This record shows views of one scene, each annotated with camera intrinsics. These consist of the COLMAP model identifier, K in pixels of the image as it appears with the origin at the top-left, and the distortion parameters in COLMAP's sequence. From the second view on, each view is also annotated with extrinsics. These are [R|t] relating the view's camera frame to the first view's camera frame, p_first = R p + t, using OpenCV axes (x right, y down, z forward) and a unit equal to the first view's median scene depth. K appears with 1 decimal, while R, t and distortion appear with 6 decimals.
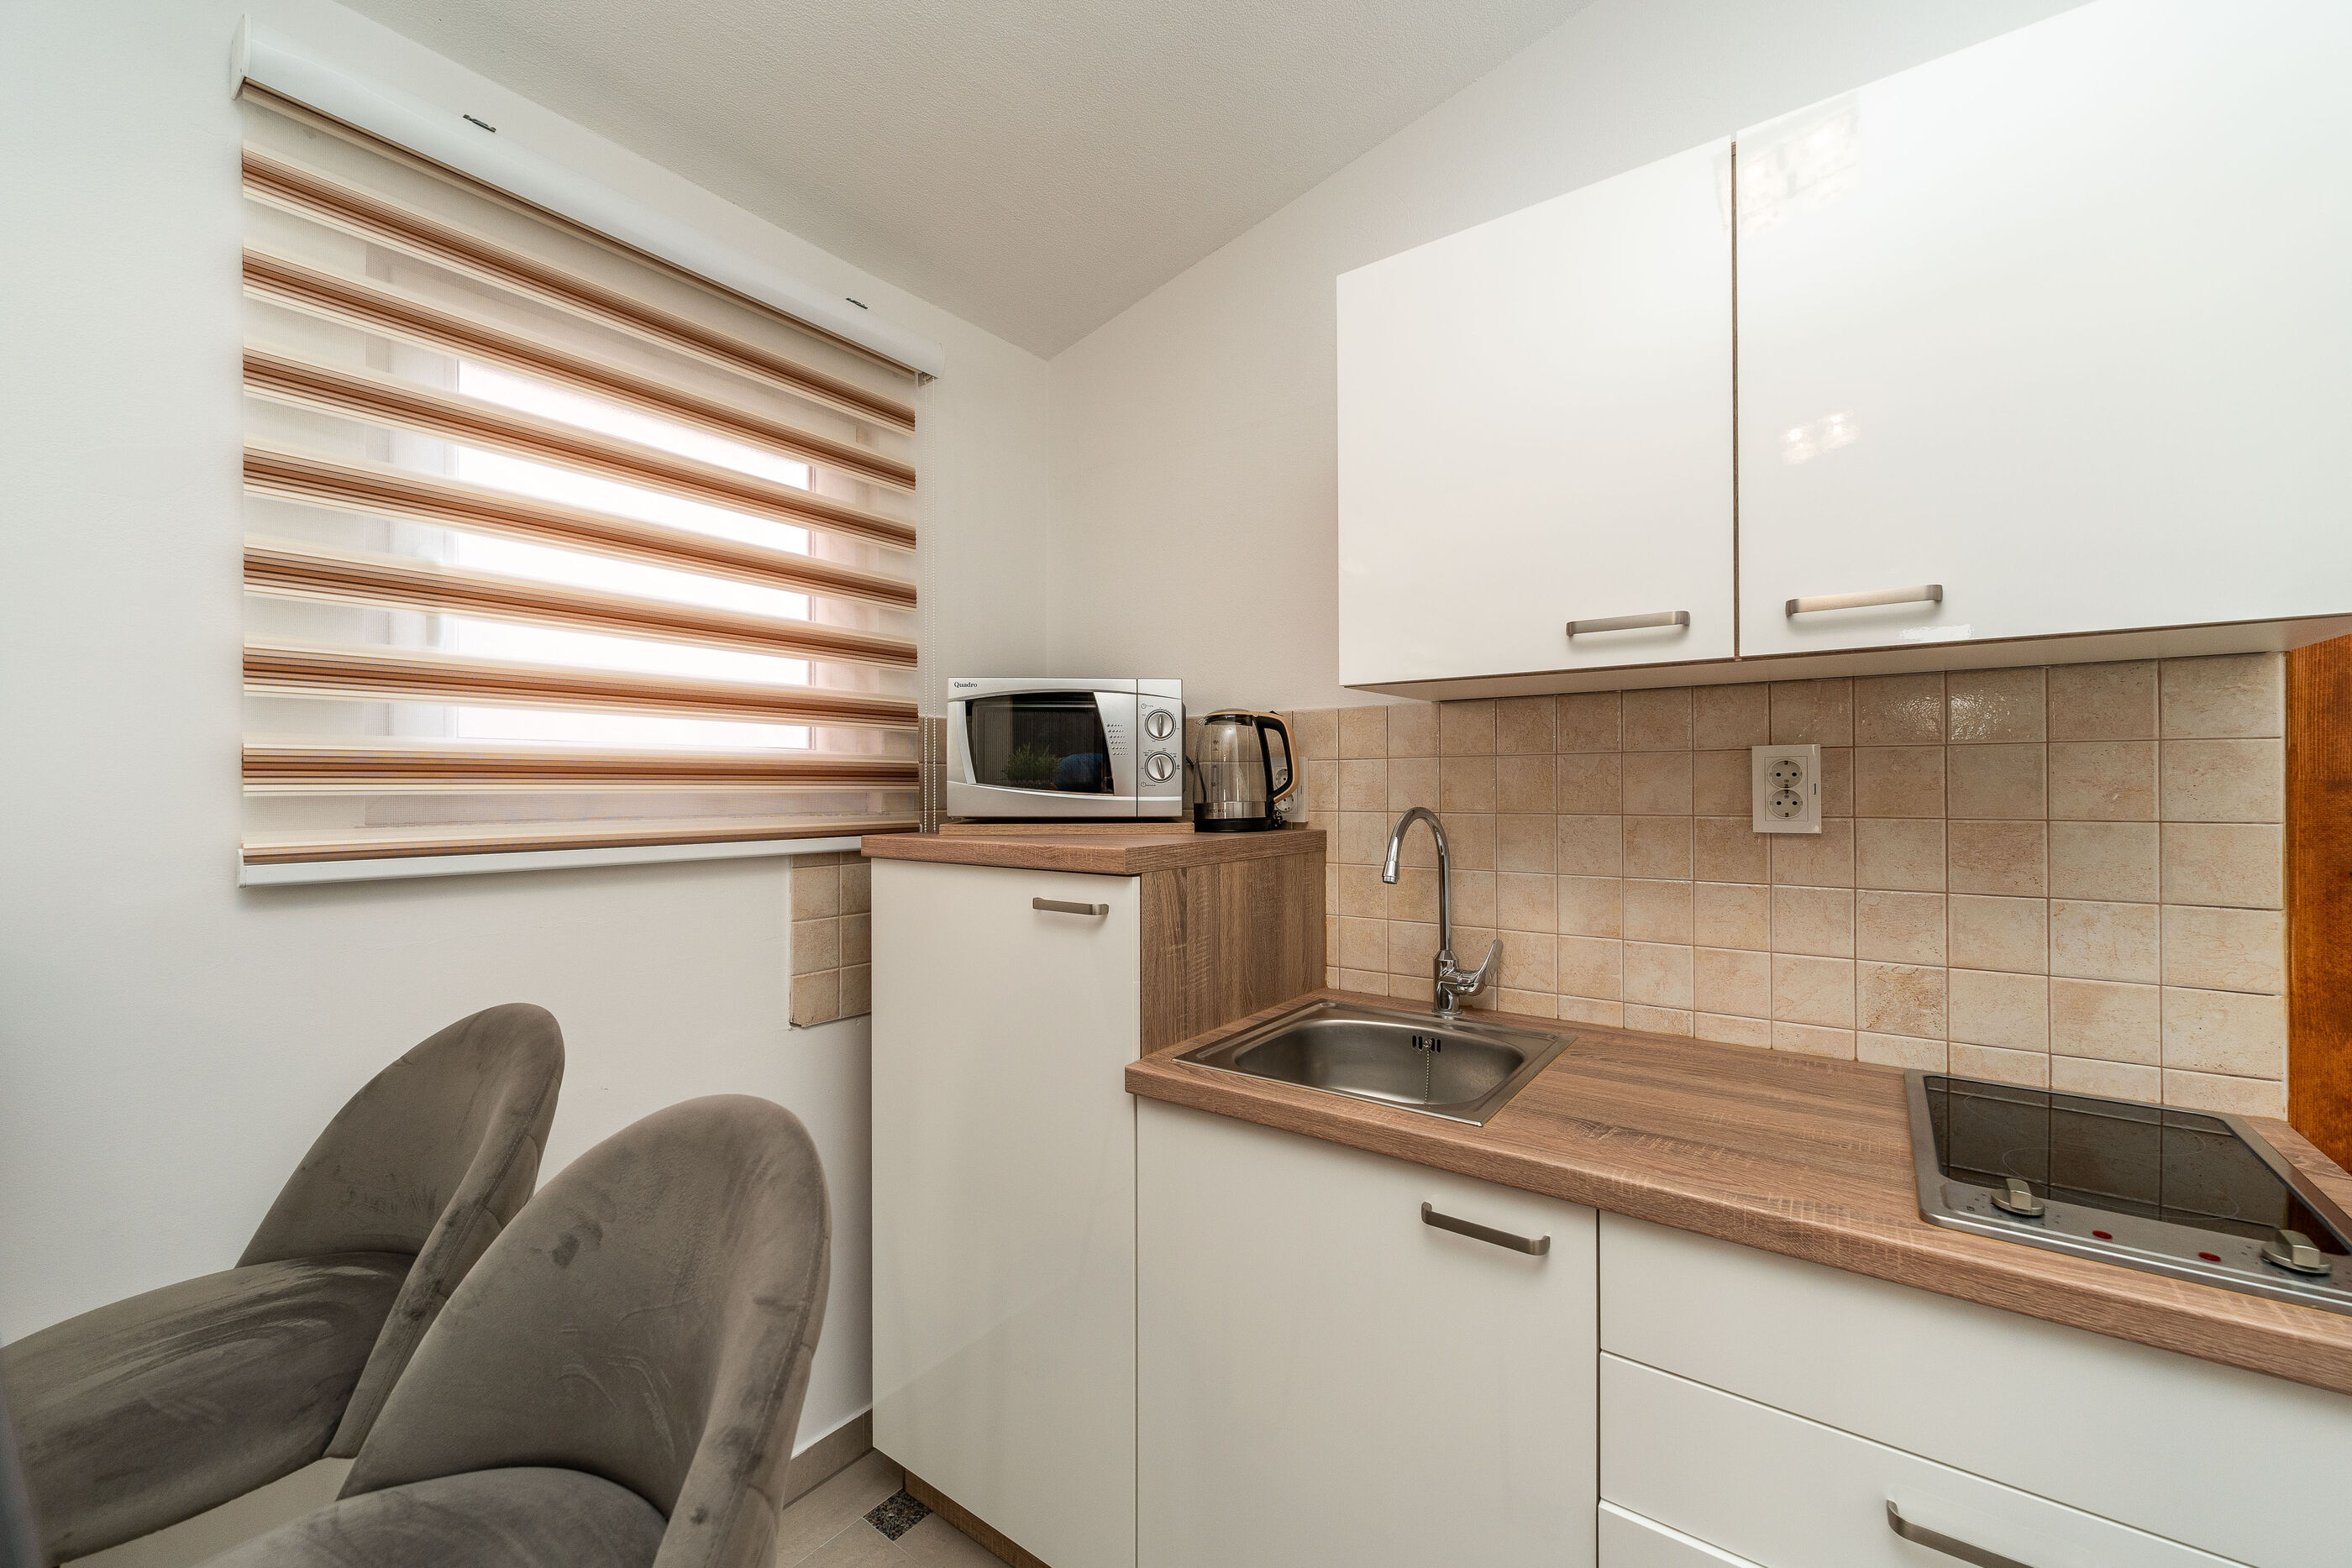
lens RADIAL K [[935.7, 0, 1168.5], [0, 935.7, 785.0], [0, 0, 1]] dist [-0.000436, 0.000579]
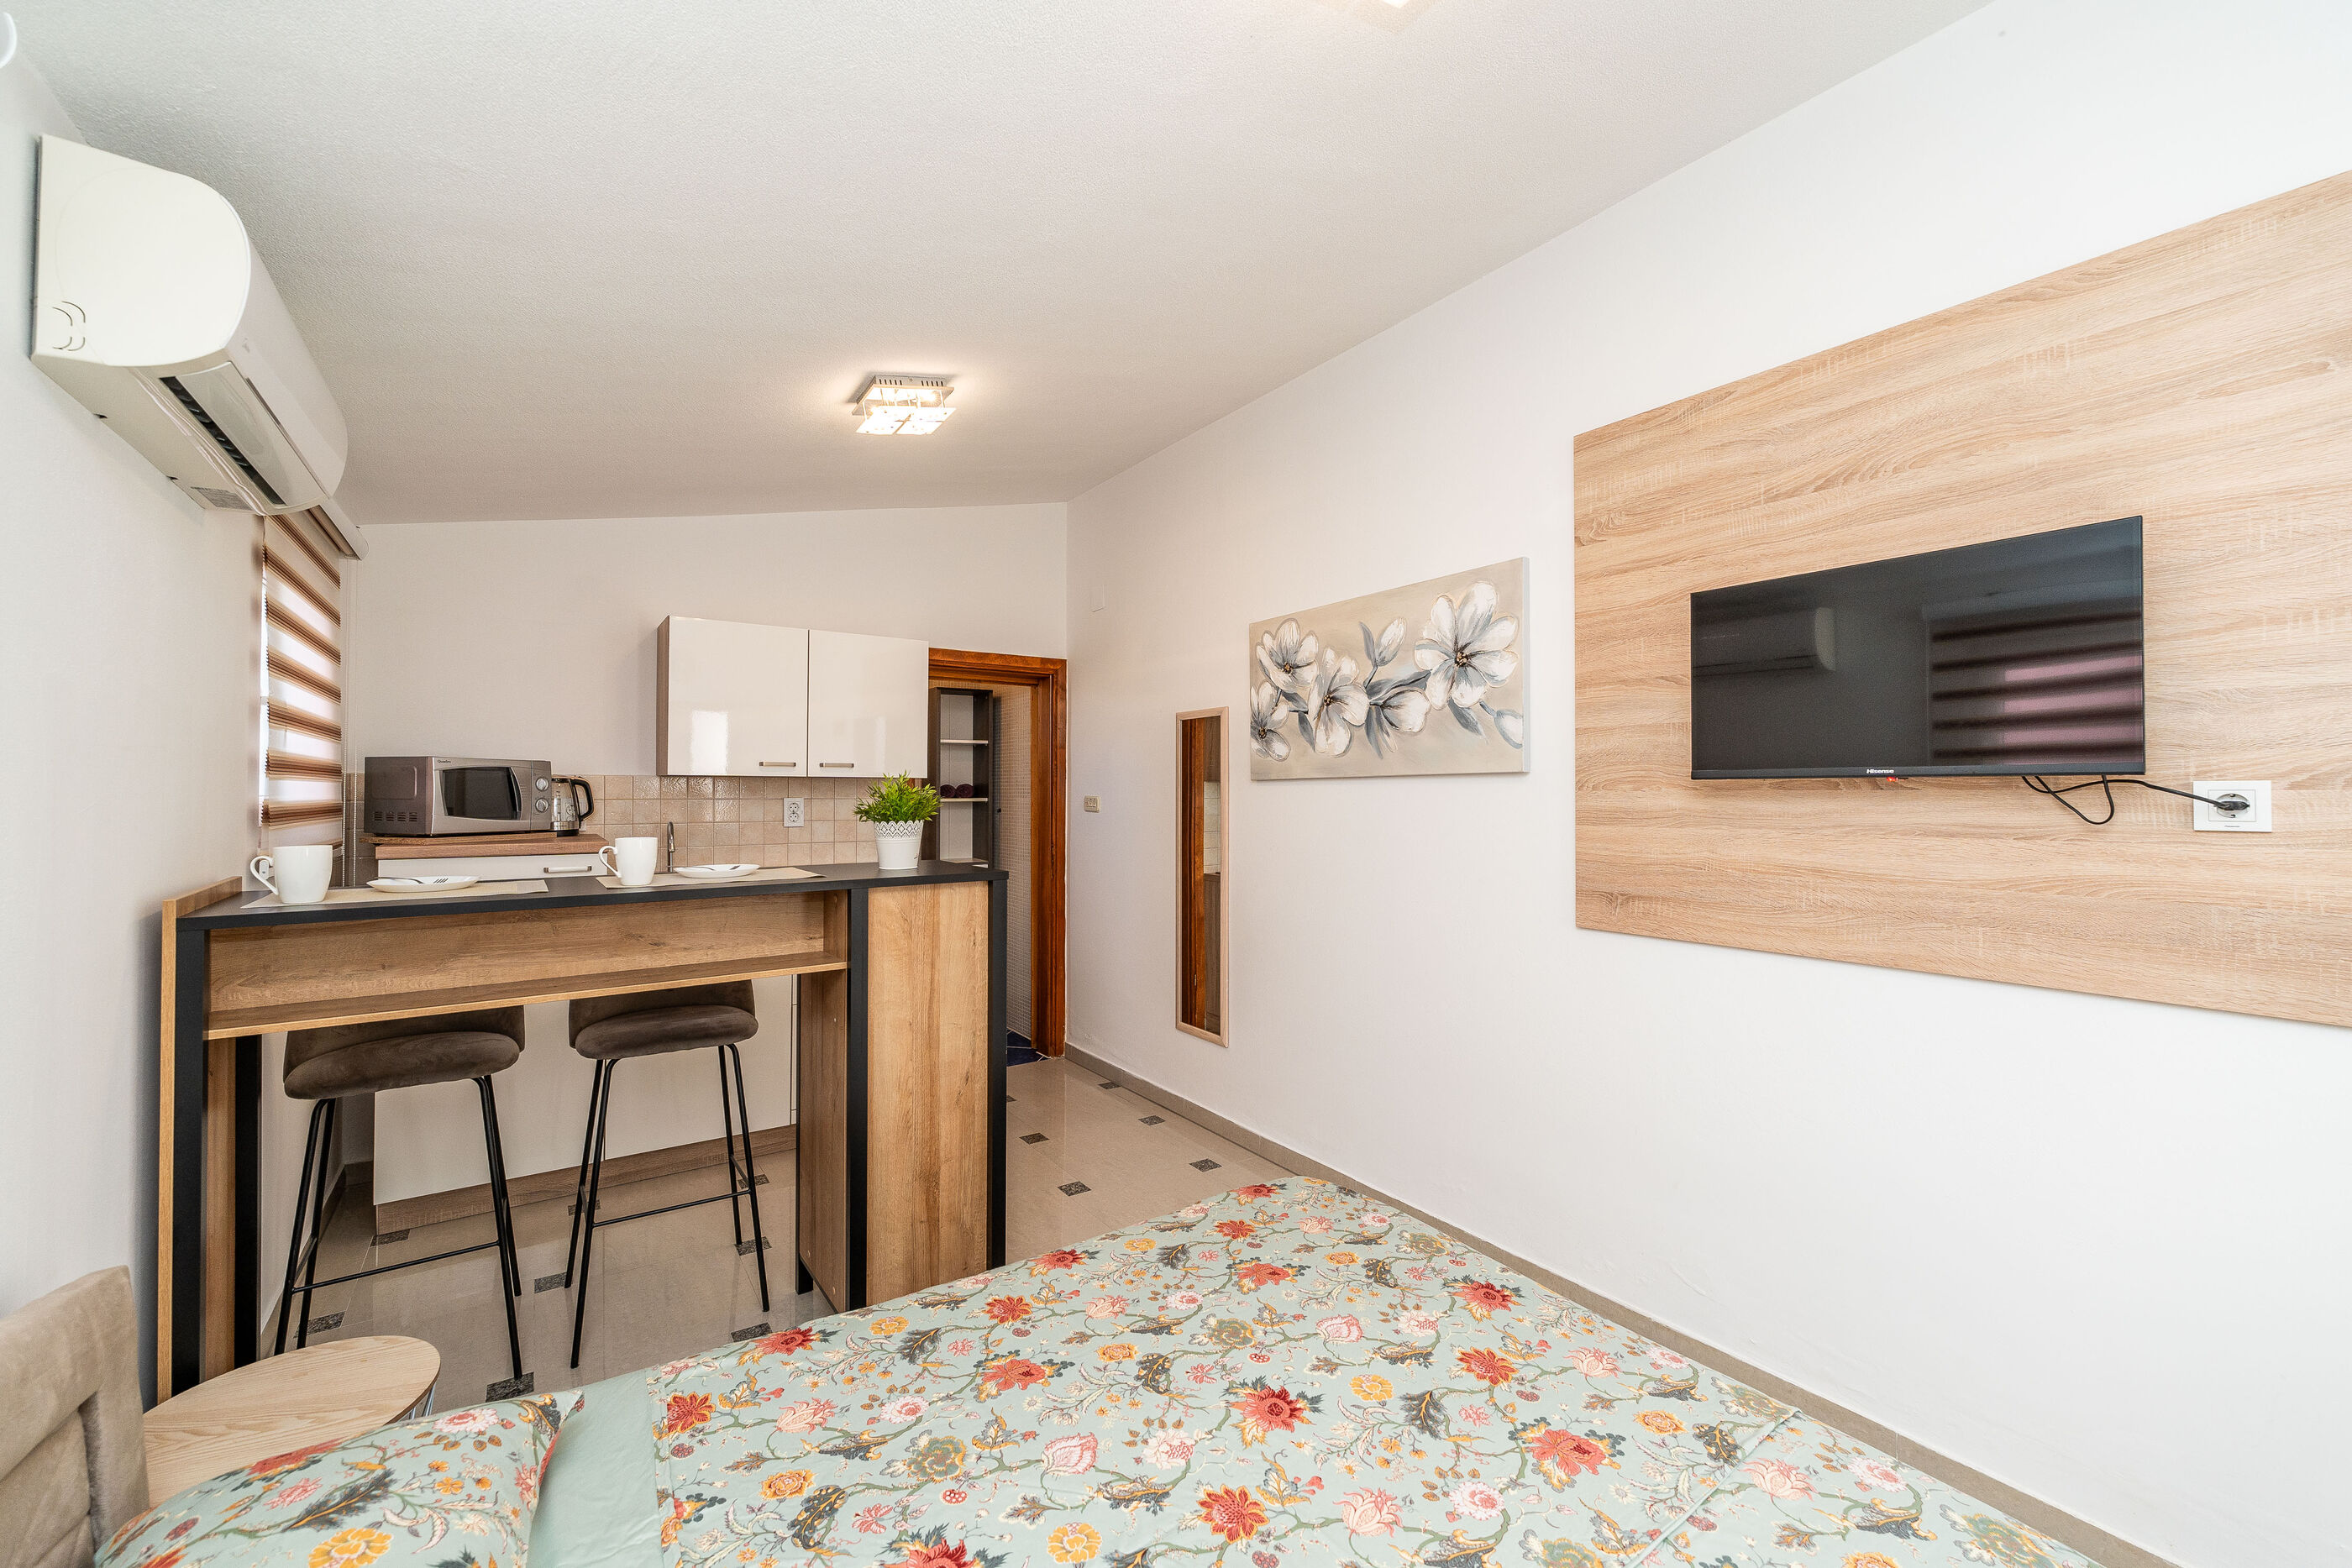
lens RADIAL K [[935.7, 0, 1182.7], [0, 935.7, 775.8], [0, 0, 1]] dist [-0.000436, 0.000579]
pose [[0.303454, 0.020033, 0.952636, -1.791782], [-0.004904, 0.999799, -0.019463, -0.058221], [-0.952834, 0.001235, 0.303491, -1.097570]]
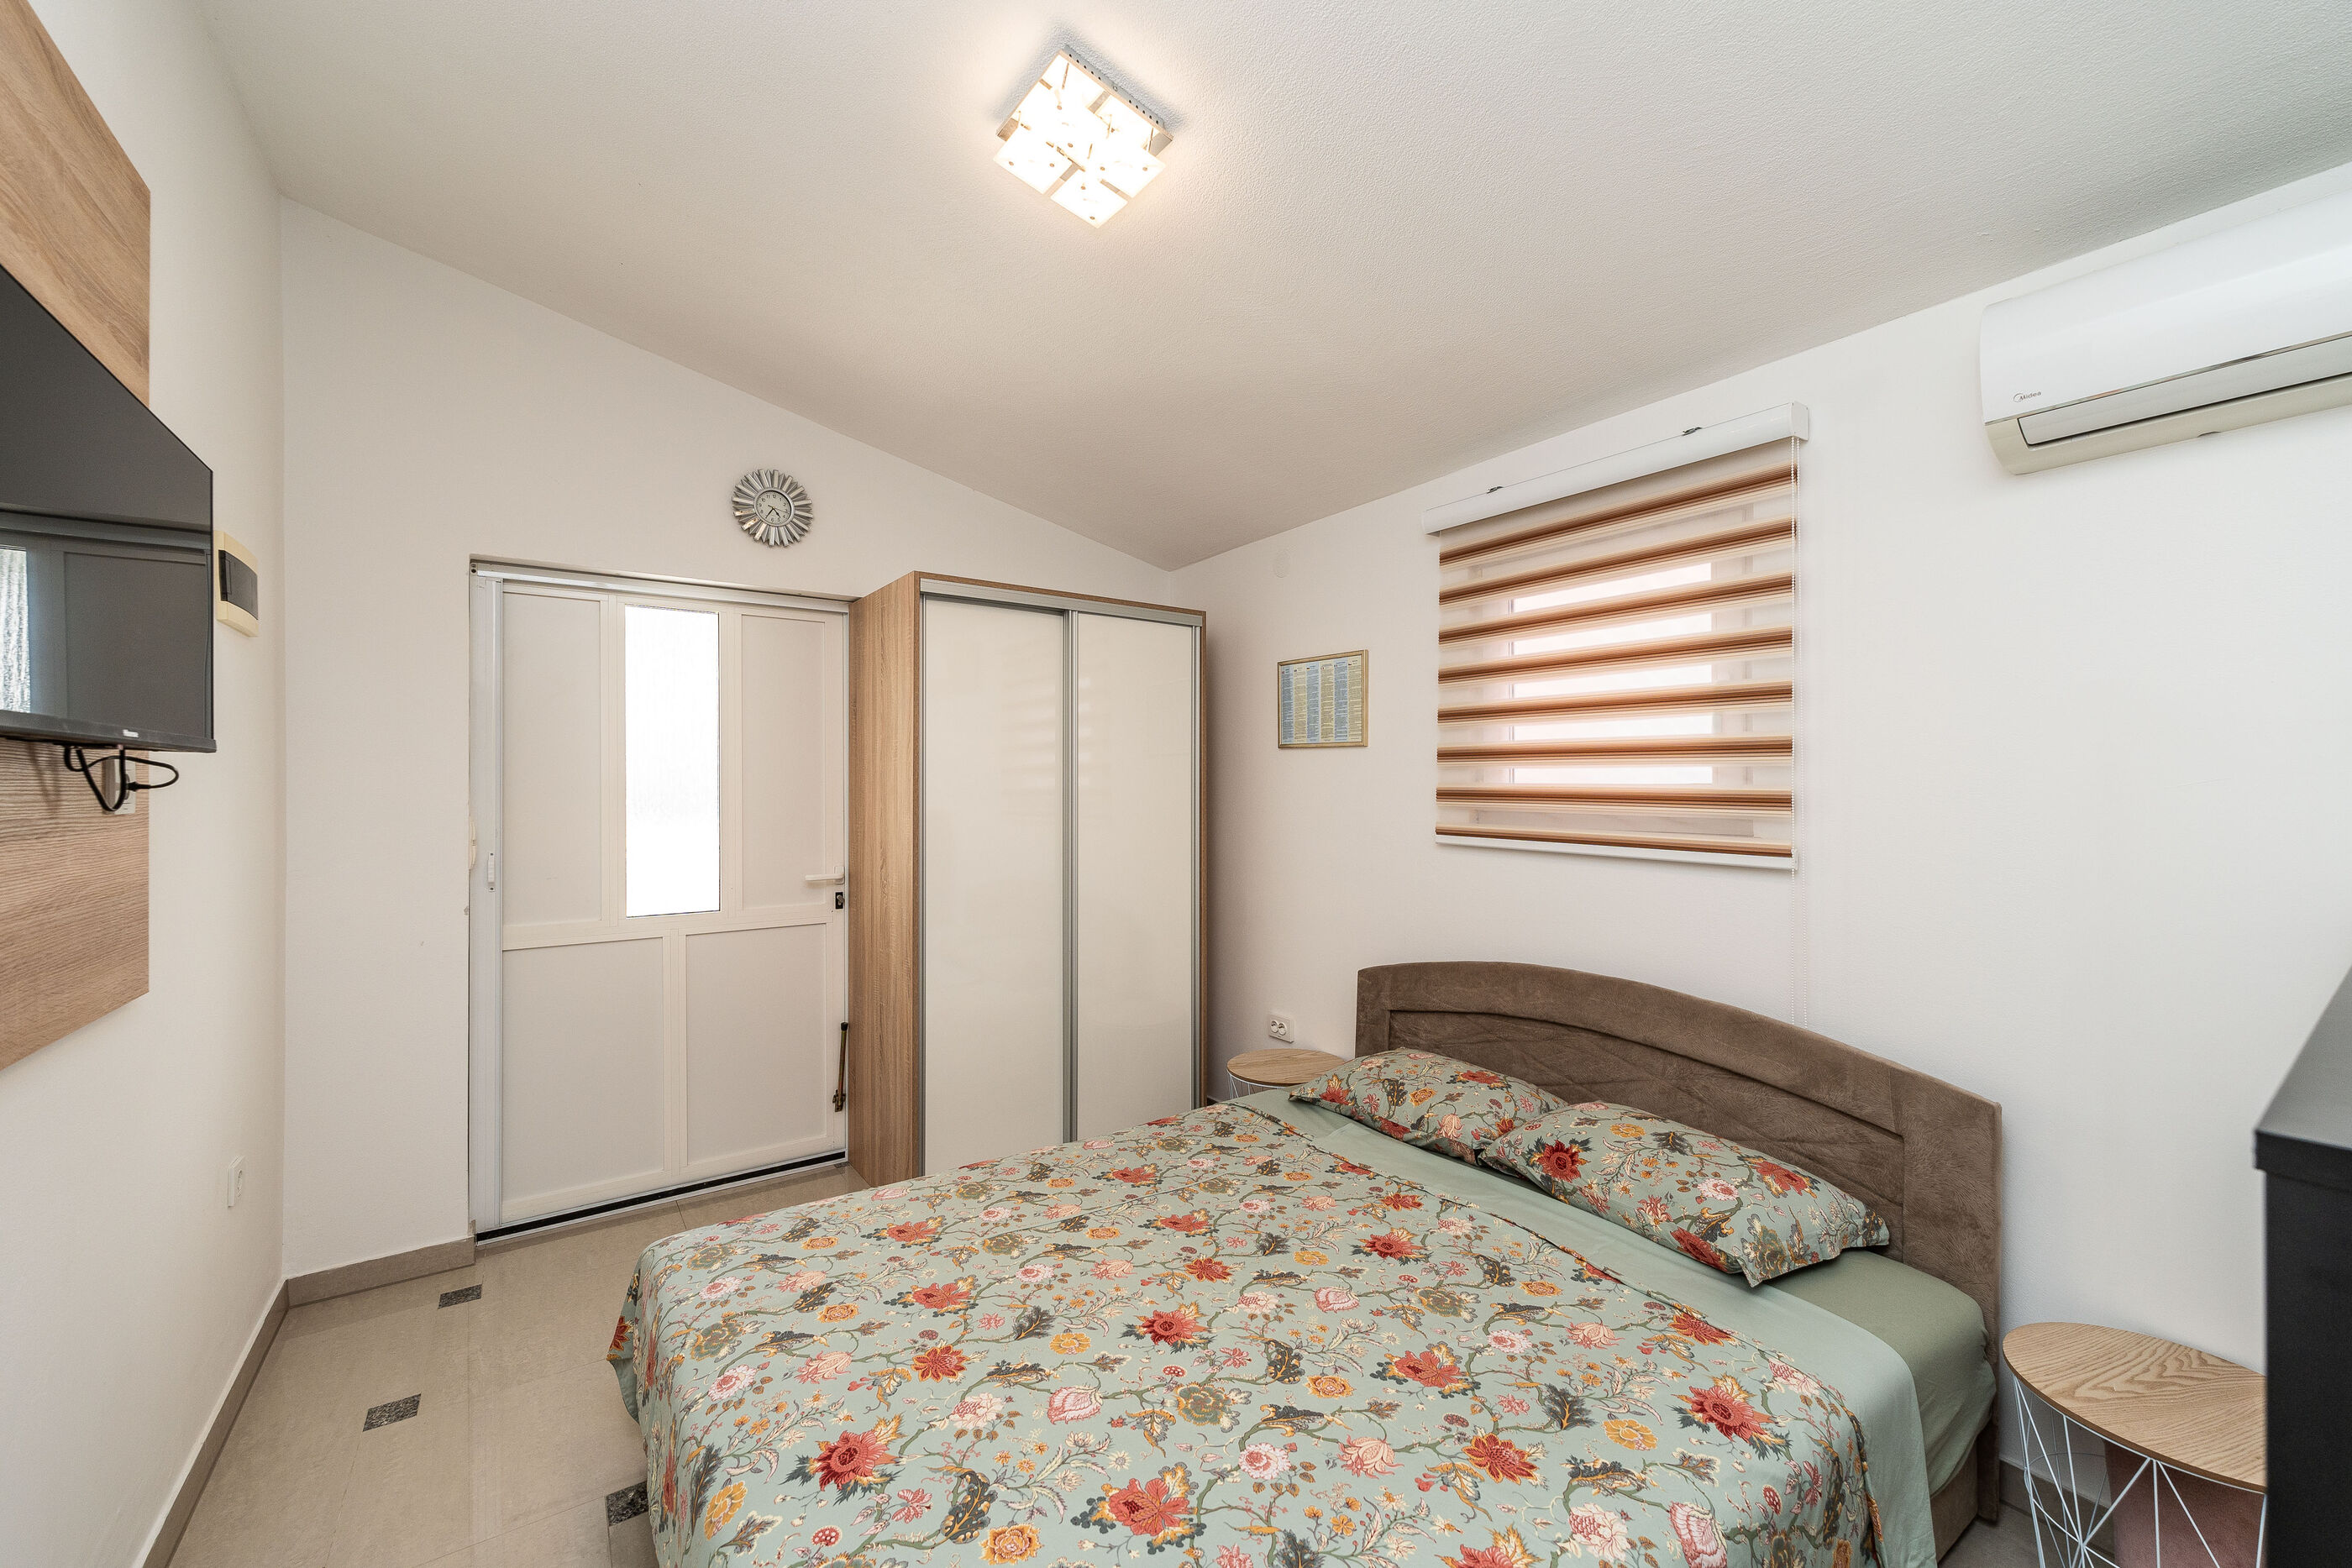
lens RADIAL K [[935.7, 0, 1184.0], [0, 935.7, 785.6], [0, 0, 1]] dist [-0.000436, 0.000579]
pose [[-0.308604, 0.004787, -0.951178, 0.231437], [0.006658, 0.999974, 0.002873, -0.046364], [0.951167, -0.005446, -0.308628, -0.527793]]
